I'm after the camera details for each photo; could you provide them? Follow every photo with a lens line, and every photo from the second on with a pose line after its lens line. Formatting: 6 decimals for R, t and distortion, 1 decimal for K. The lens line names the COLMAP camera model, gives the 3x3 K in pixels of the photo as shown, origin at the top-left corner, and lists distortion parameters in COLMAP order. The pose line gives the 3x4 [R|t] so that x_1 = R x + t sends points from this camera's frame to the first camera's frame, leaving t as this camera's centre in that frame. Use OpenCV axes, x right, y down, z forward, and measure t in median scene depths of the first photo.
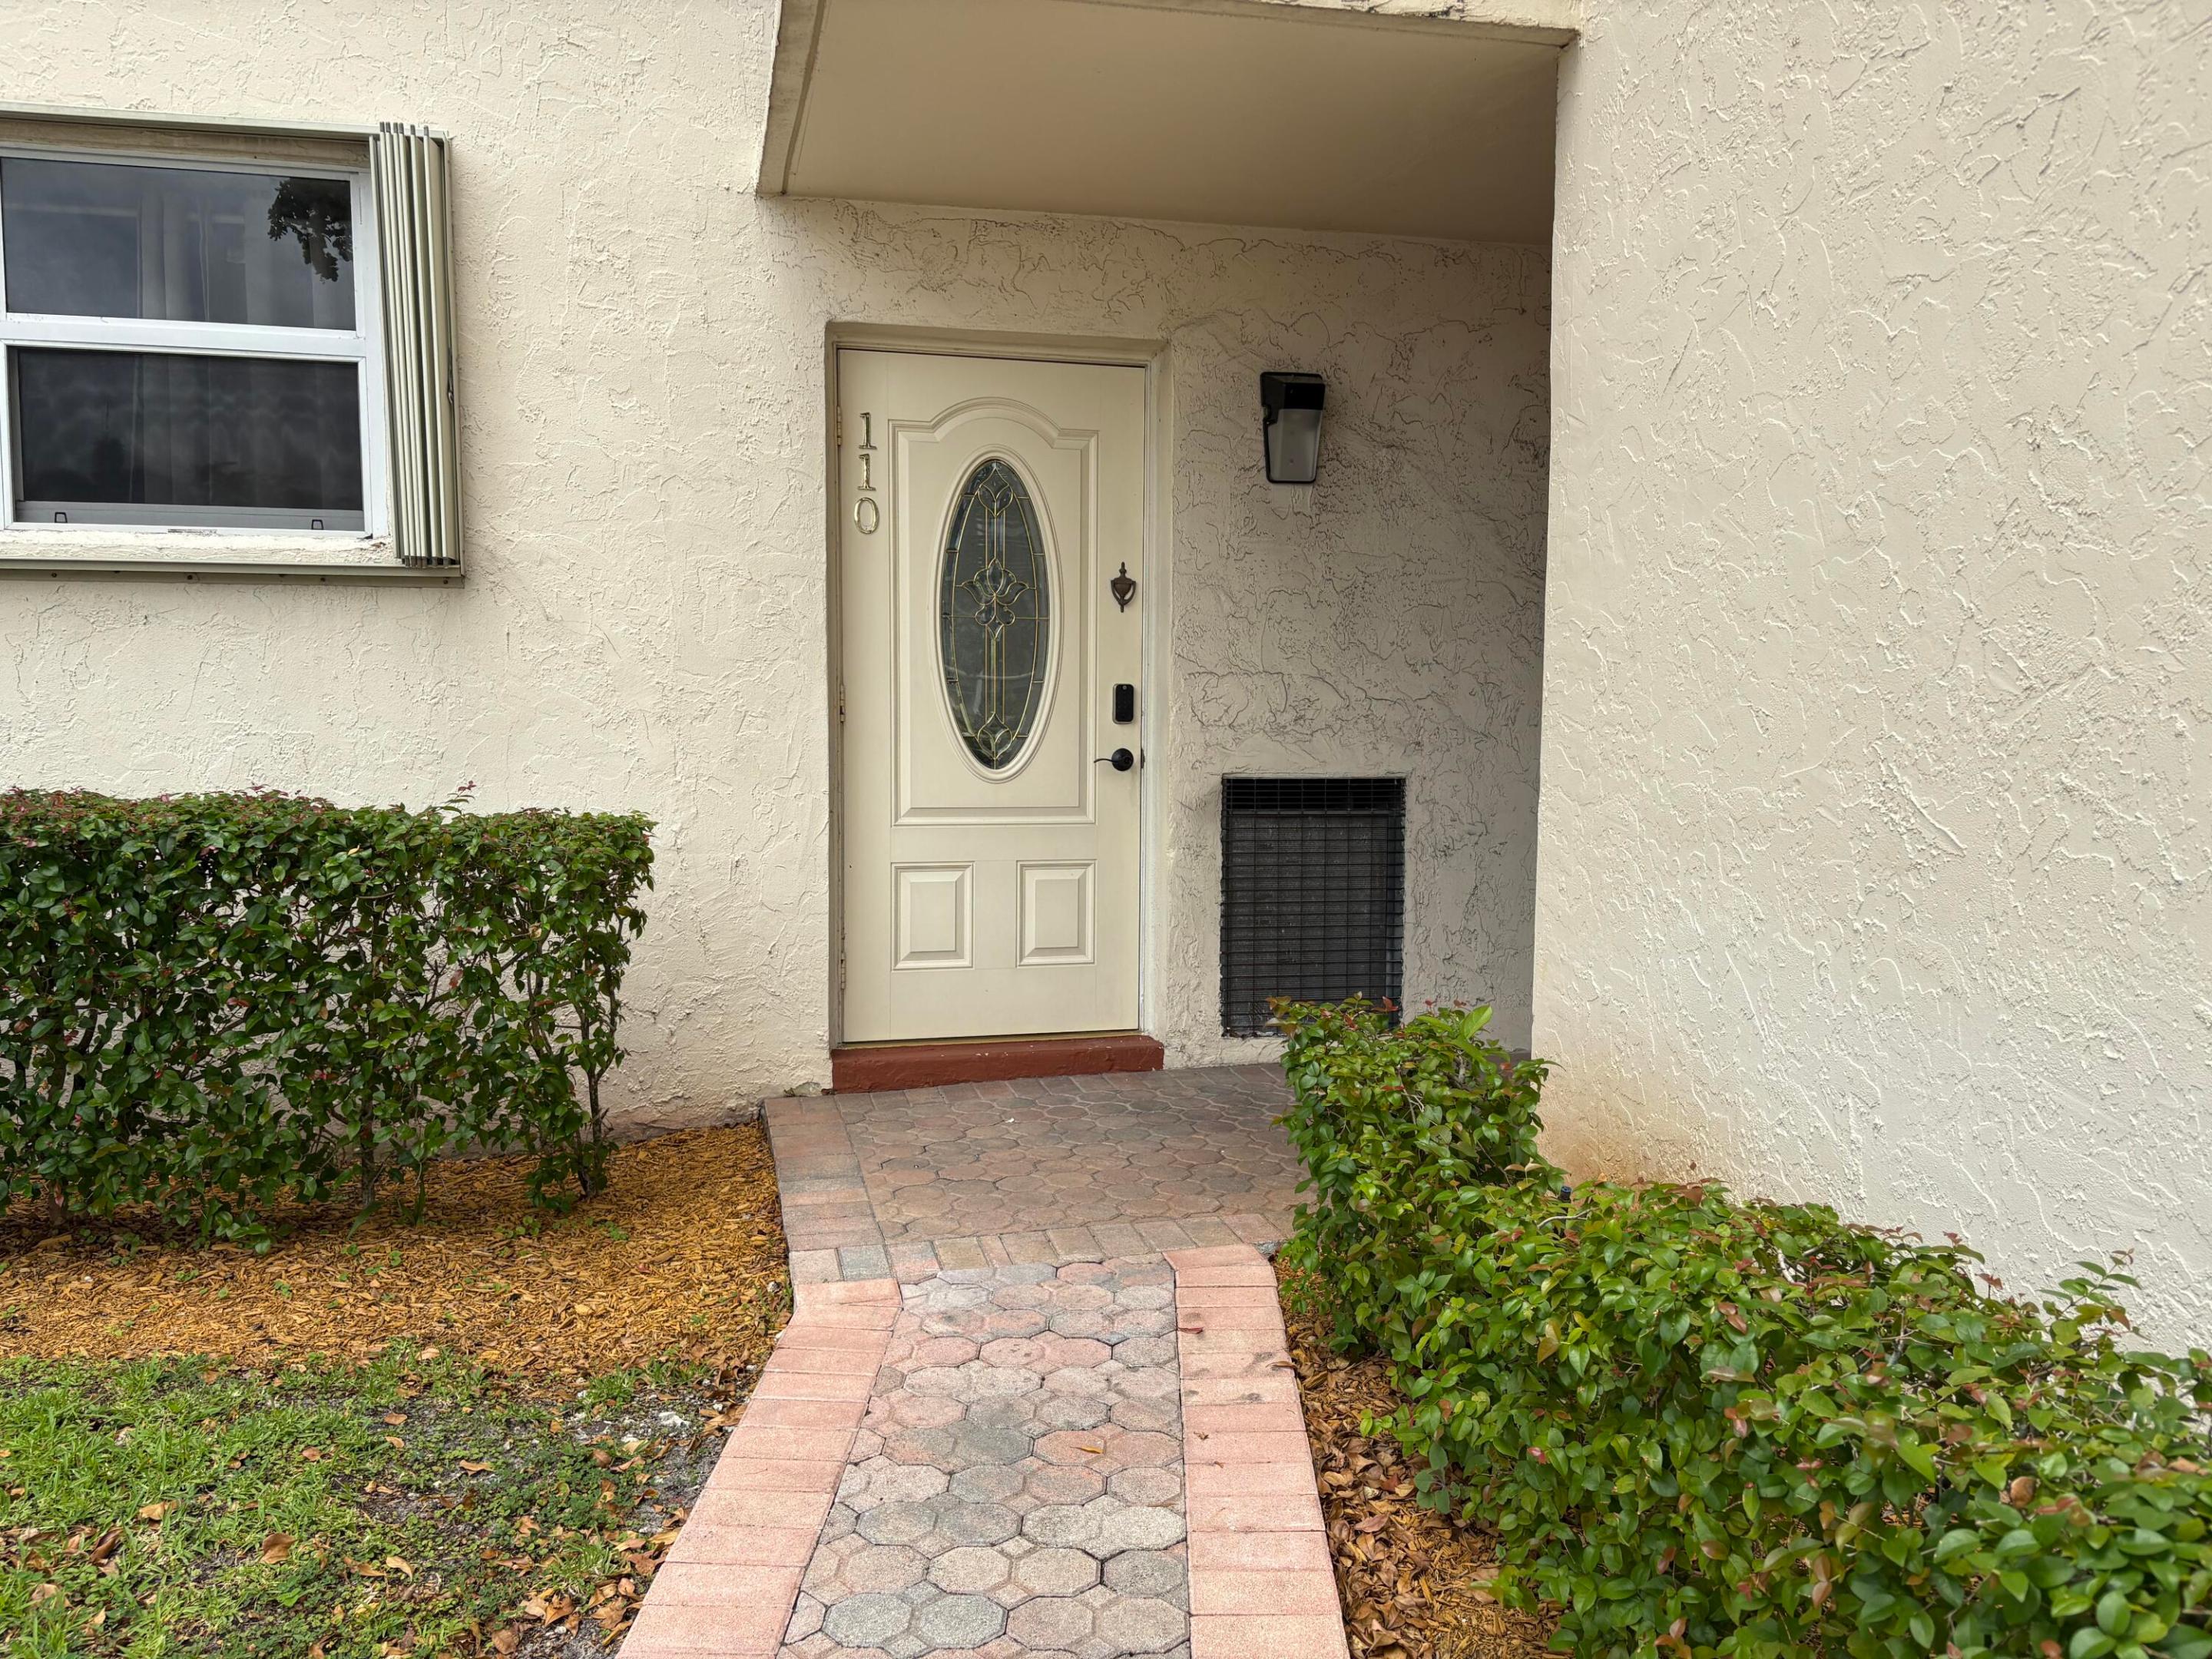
lens RADIAL K [[1654.0, 0, 1106.0], [0, 1654.0, 829.5], [0, 0, 1]] dist [0.006960, 0.000620]
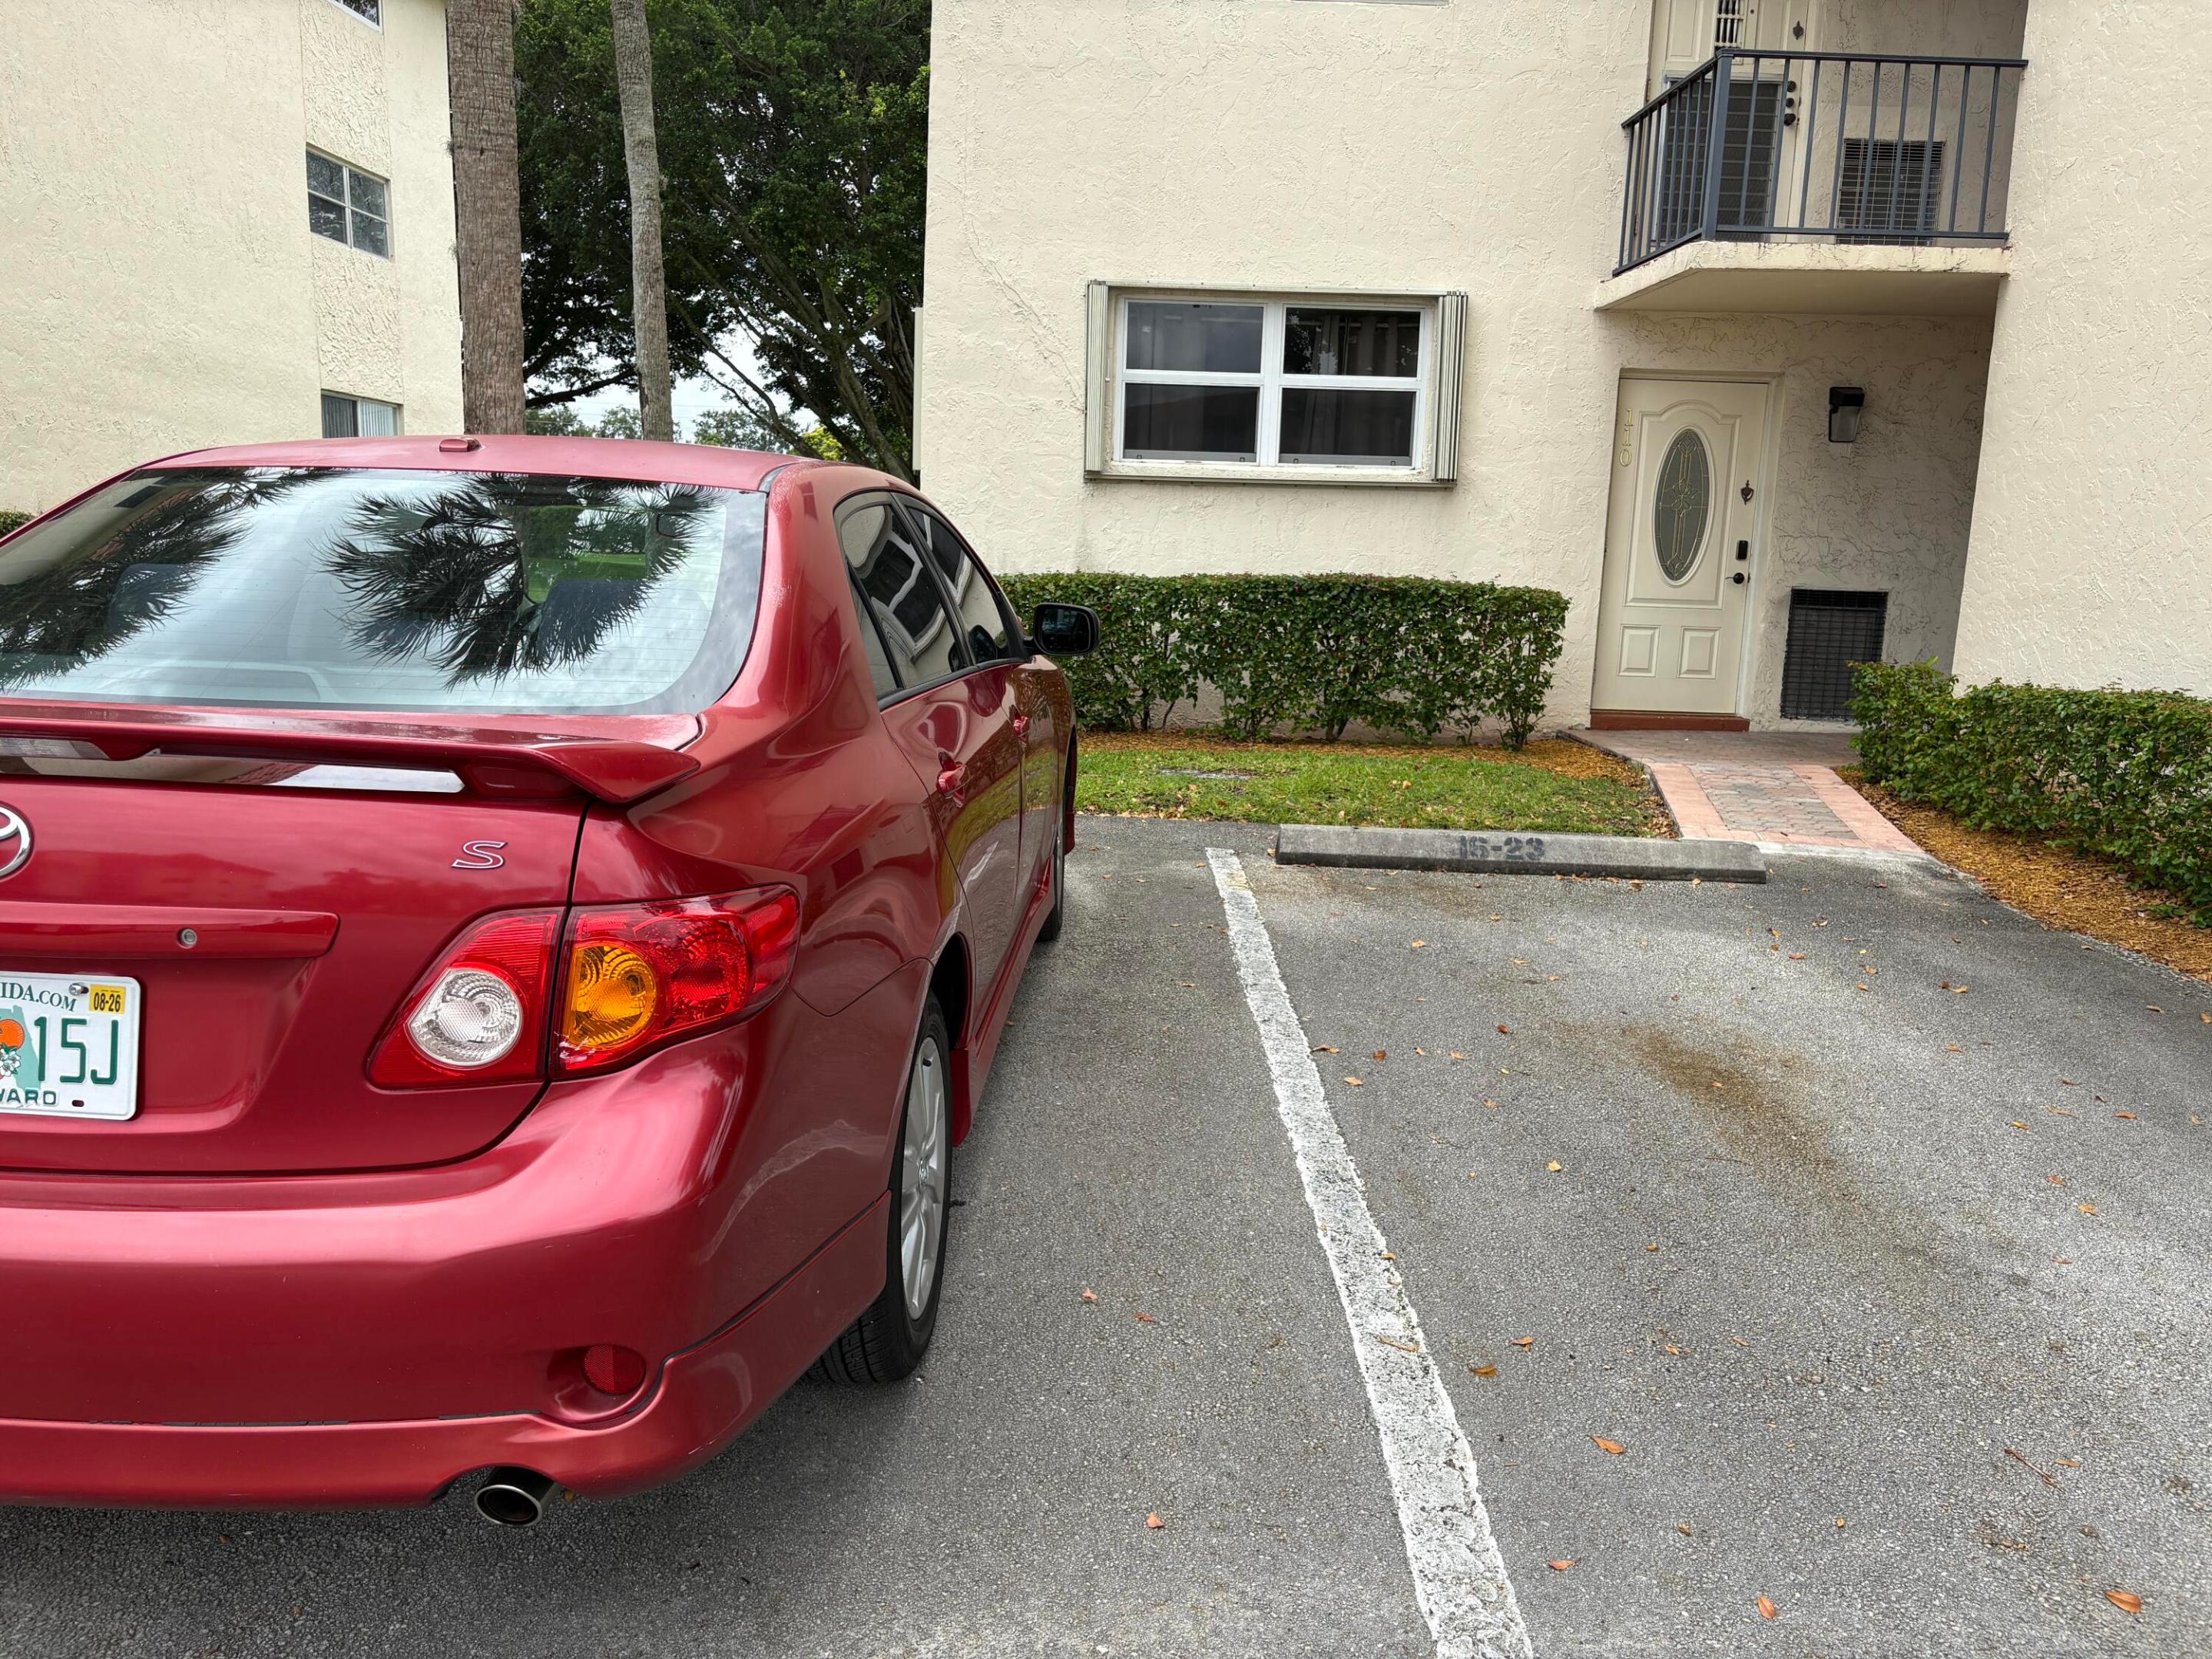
lens RADIAL K [[1603.0, 0, 1108.1], [0, 1603.0, 813.0], [0, 0, 1]] dist [0.005766, -0.000247]
pose [[0.973141, 0.060046, -0.222243, -0.301277], [-0.041612, 0.995363, 0.086721, 0.110538], [0.226420, -0.075143, 0.971127, -1.158214]]
